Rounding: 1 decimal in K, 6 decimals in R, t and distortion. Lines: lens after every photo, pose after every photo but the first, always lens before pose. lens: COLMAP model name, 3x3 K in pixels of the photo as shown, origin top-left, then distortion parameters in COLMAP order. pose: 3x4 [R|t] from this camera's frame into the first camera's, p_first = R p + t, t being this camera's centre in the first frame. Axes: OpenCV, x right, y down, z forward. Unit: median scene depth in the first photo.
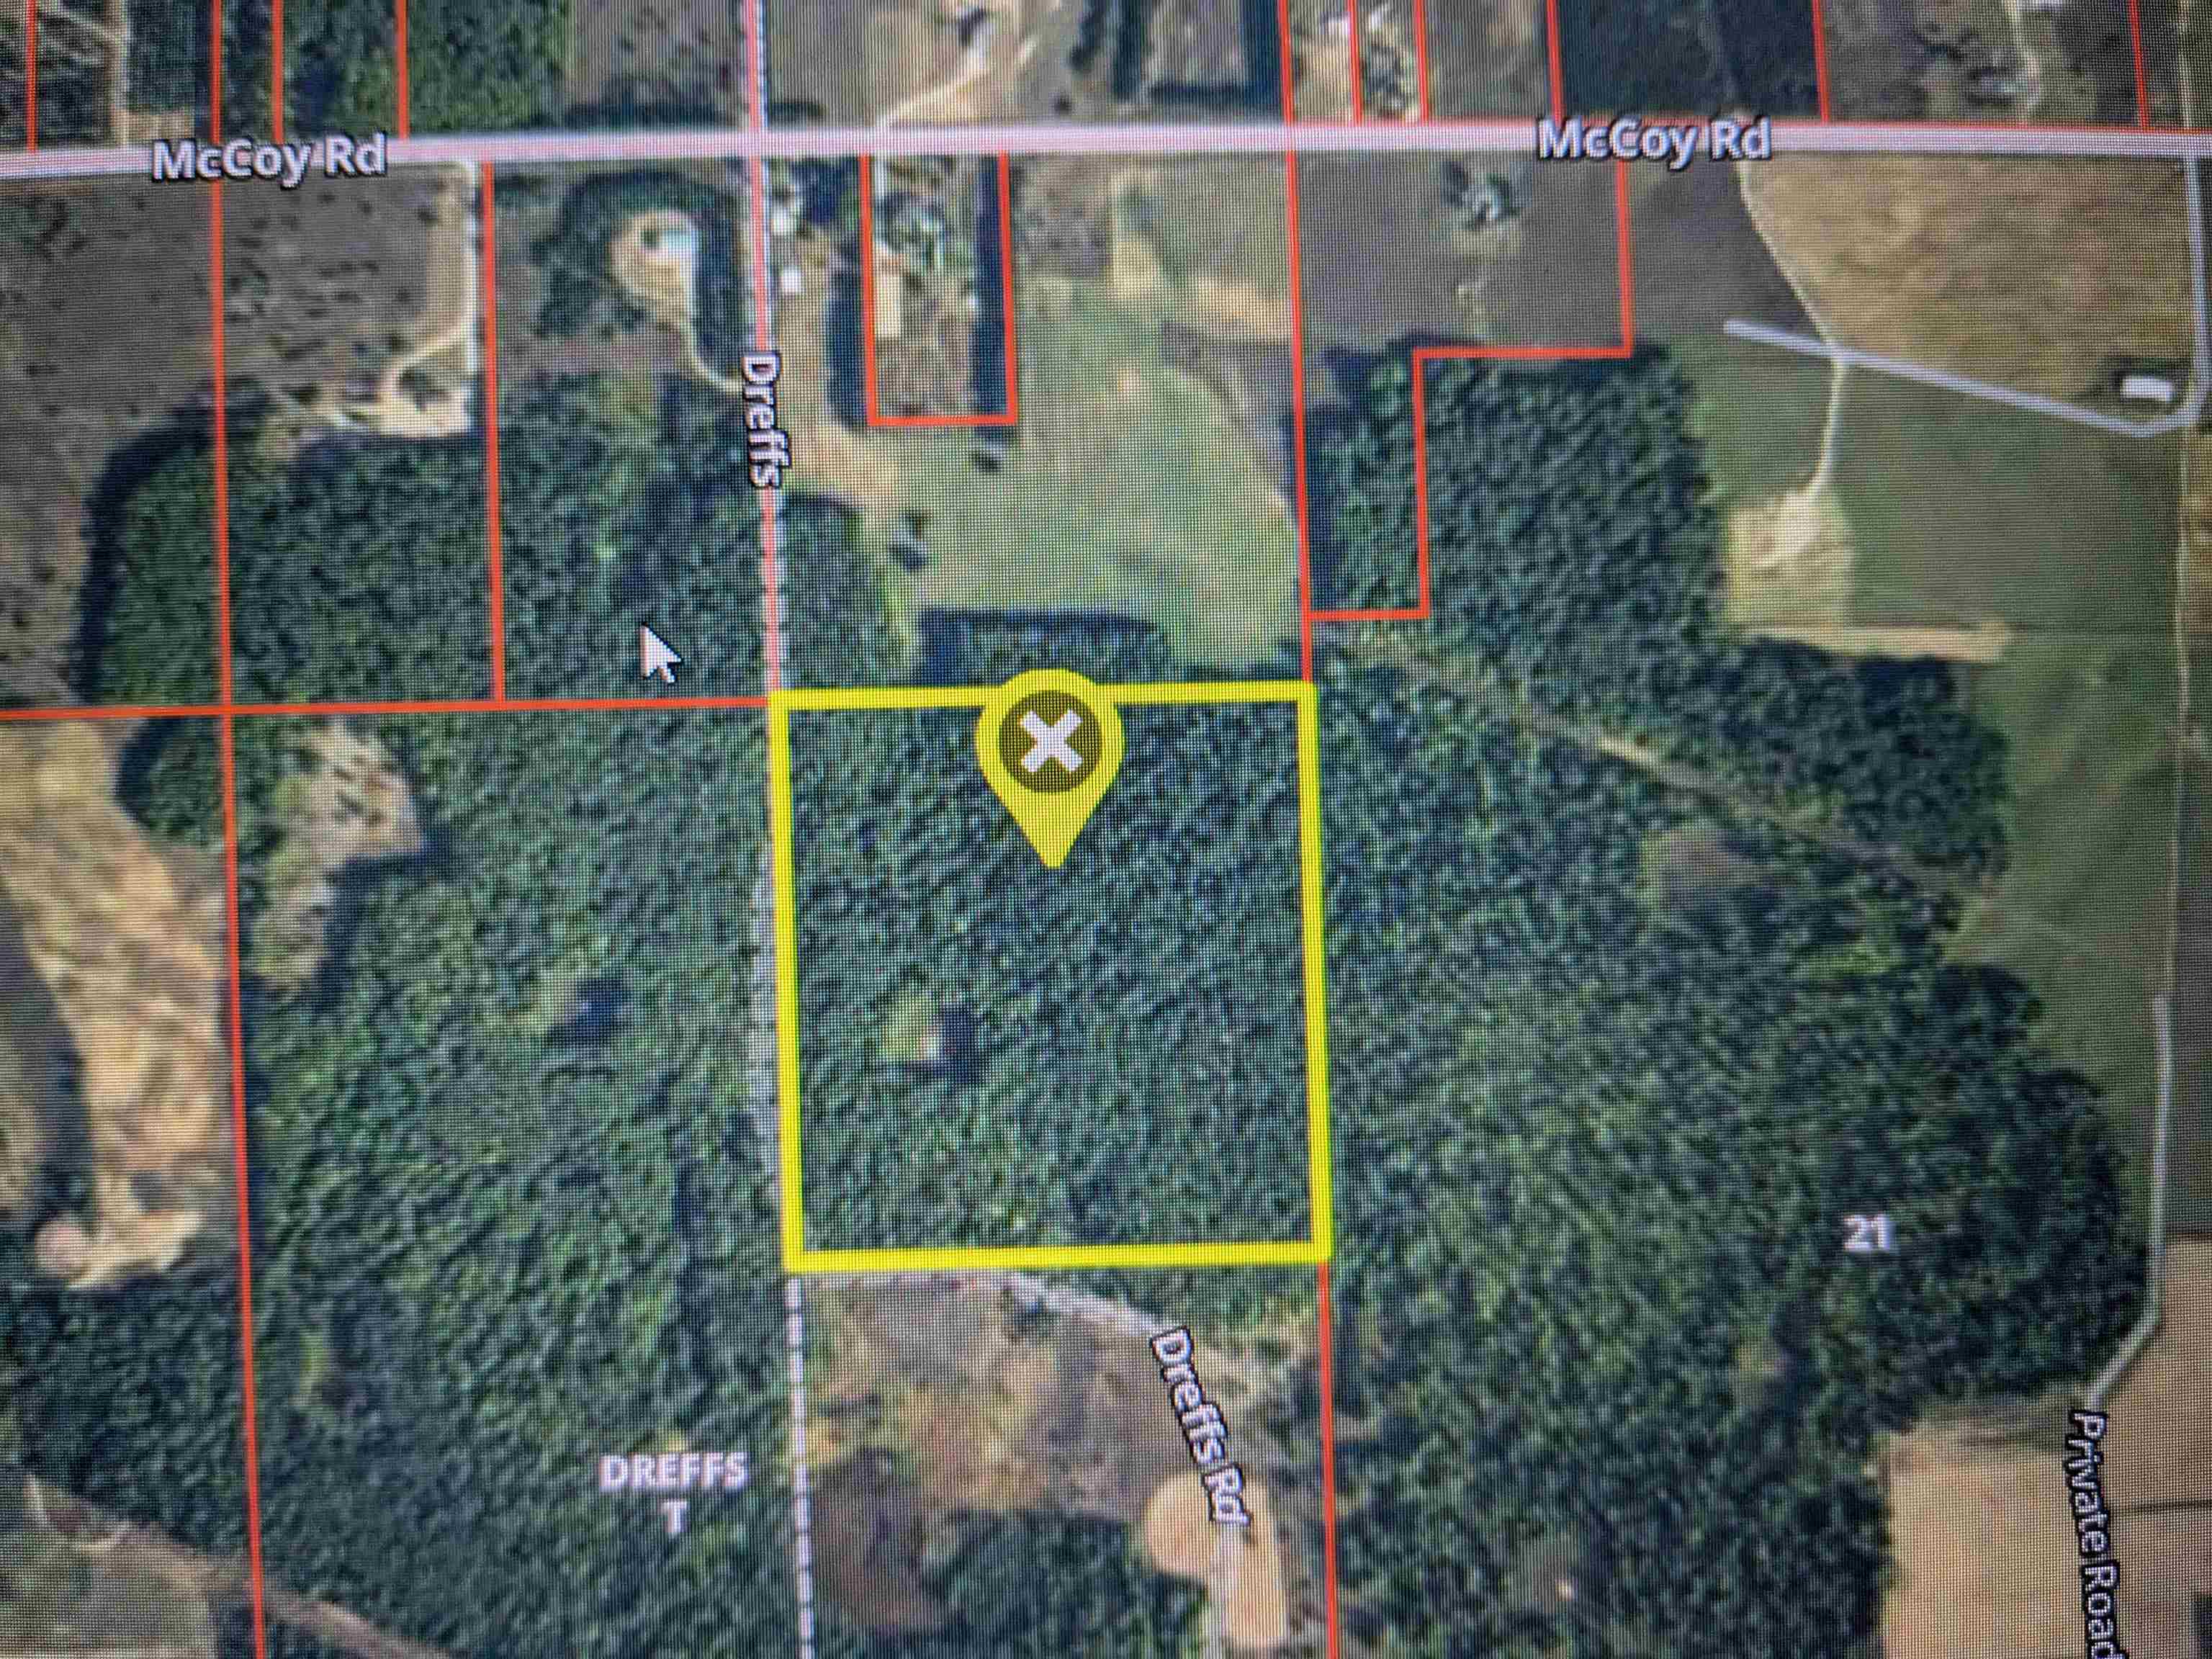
lens RADIAL K [[2734.0, 0, 1106.0], [0, 2734.0, 829.5], [0, 0, 1]] dist [0.004930, 0.001286]
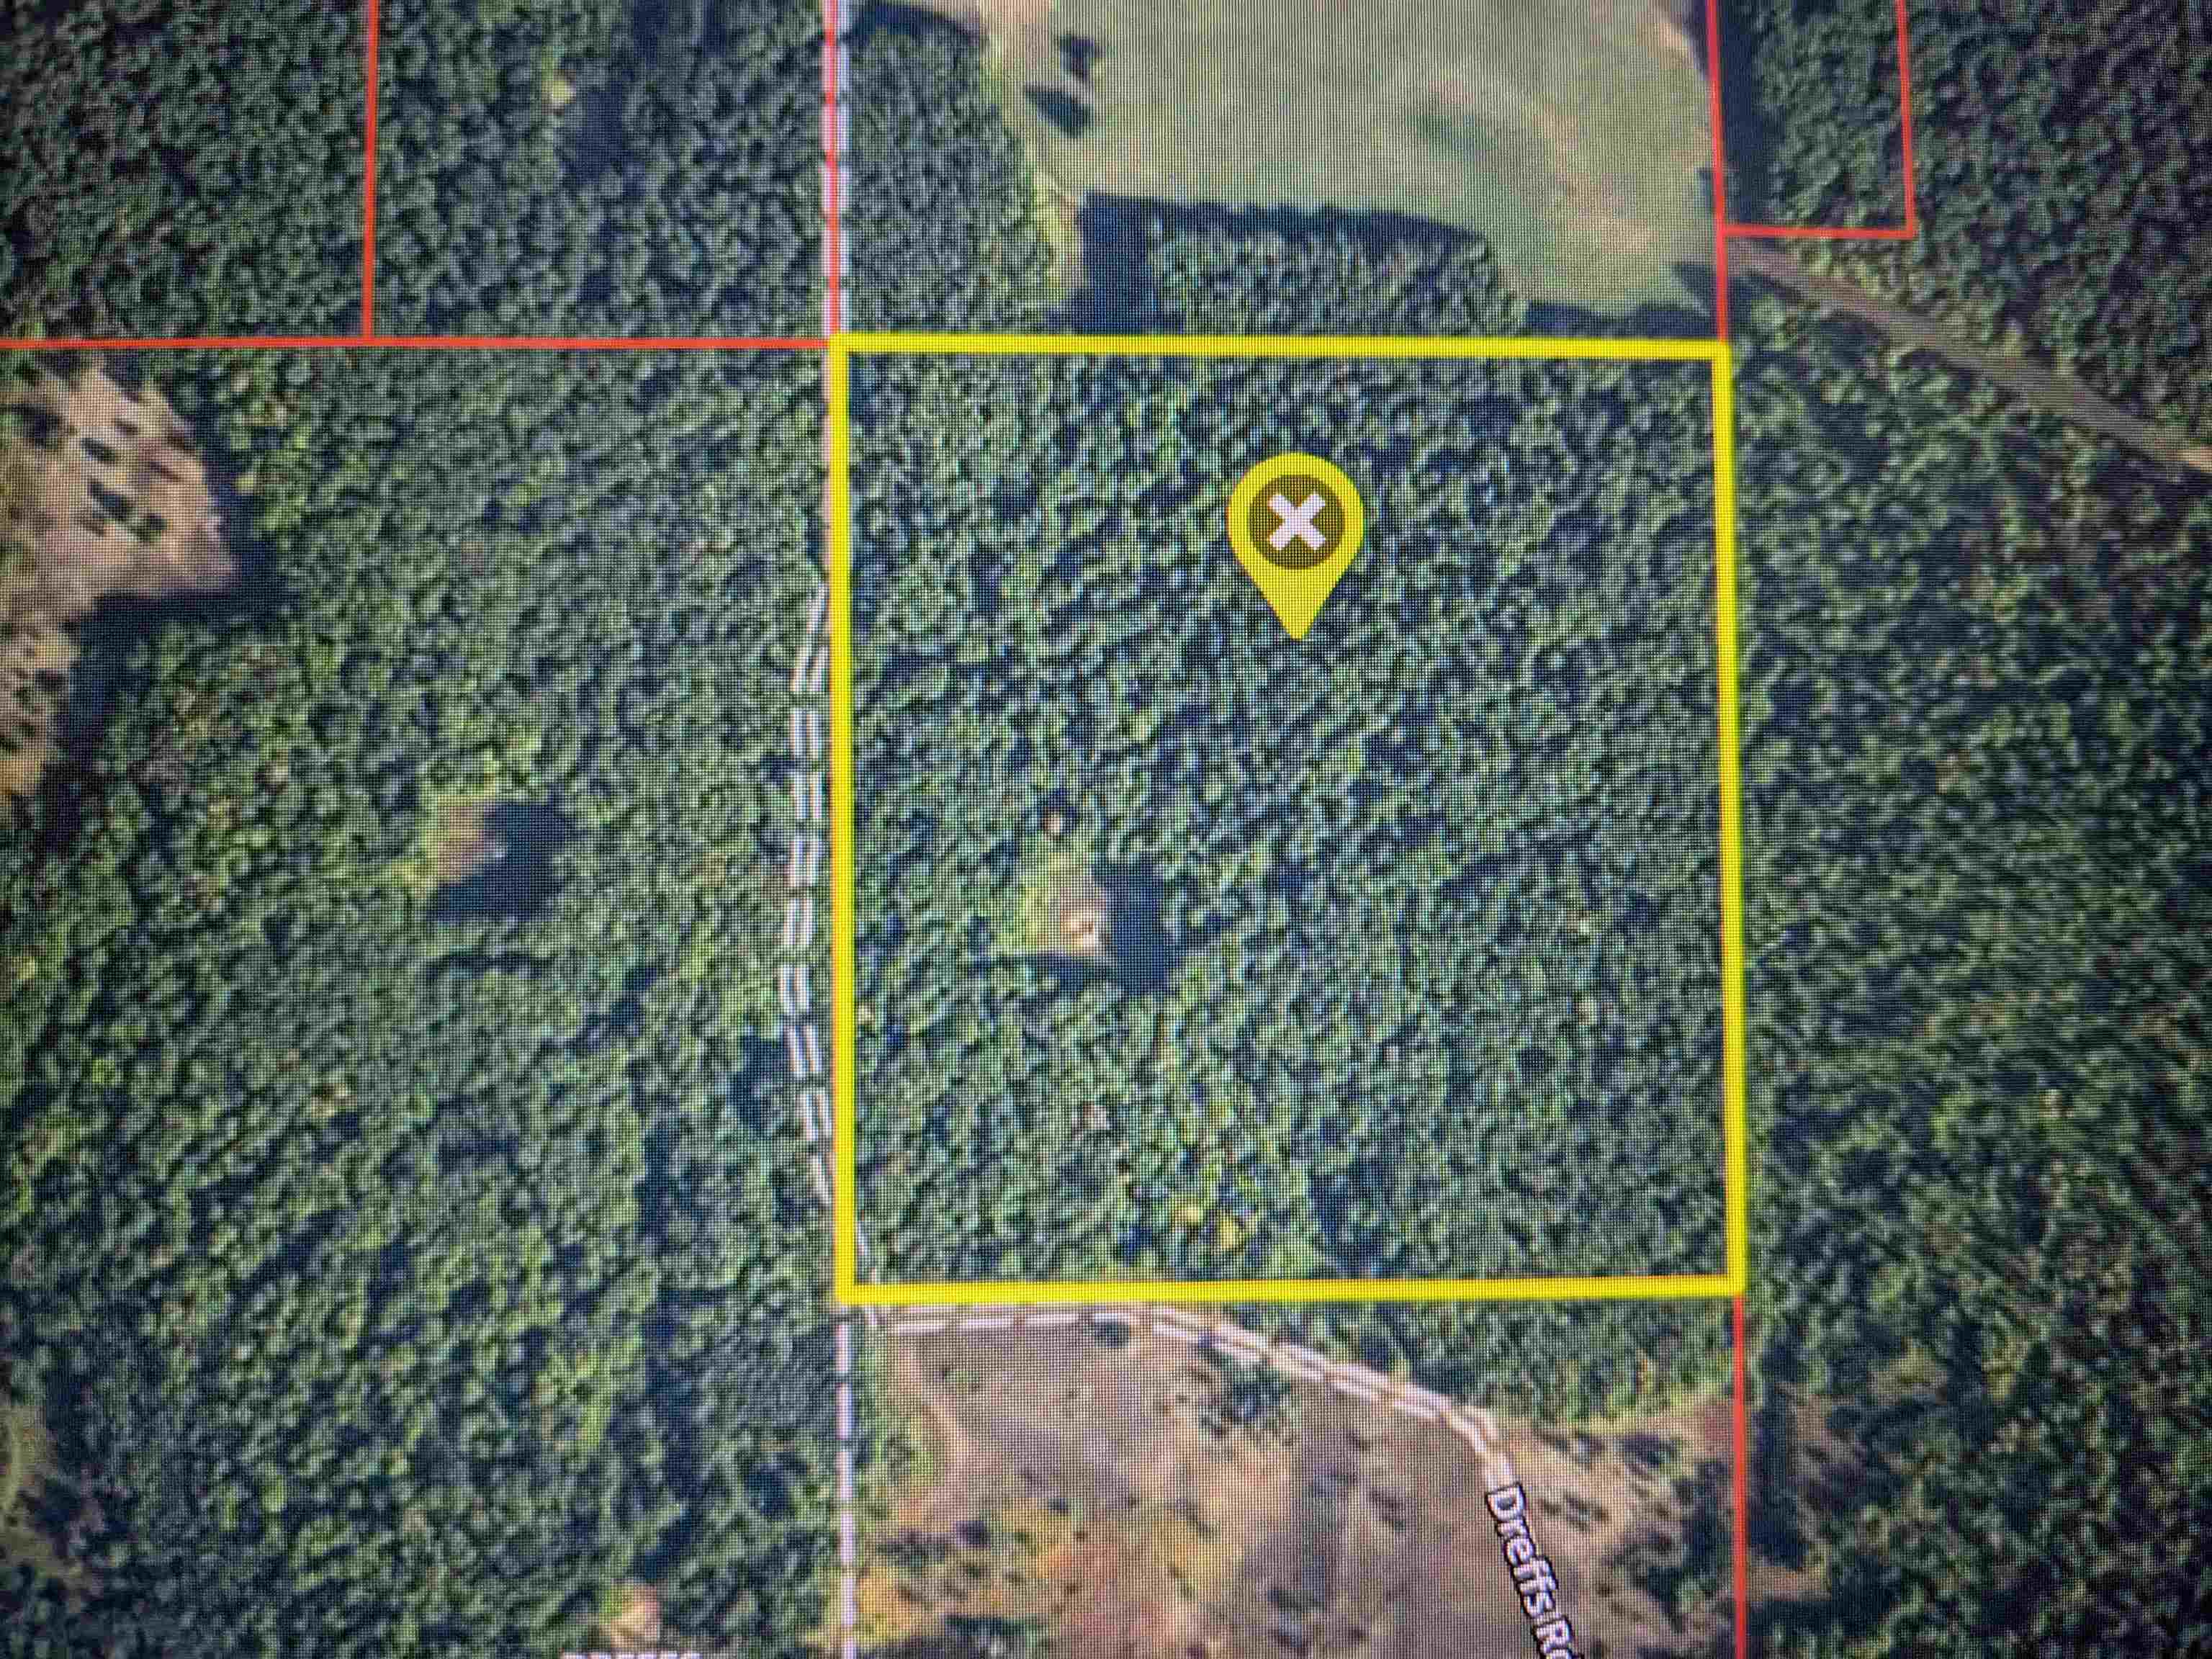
lens RADIAL K [[2734.0, 0, 1106.0], [0, 2734.0, 829.5], [0, 0, 1]] dist [0.004930, 0.001286]
pose [[0.997449, 0.020673, -0.068319, -0.019722], [-0.016385, 0.997895, 0.062740, 0.020158], [0.069473, -0.061460, 0.995689, 0.410840]]
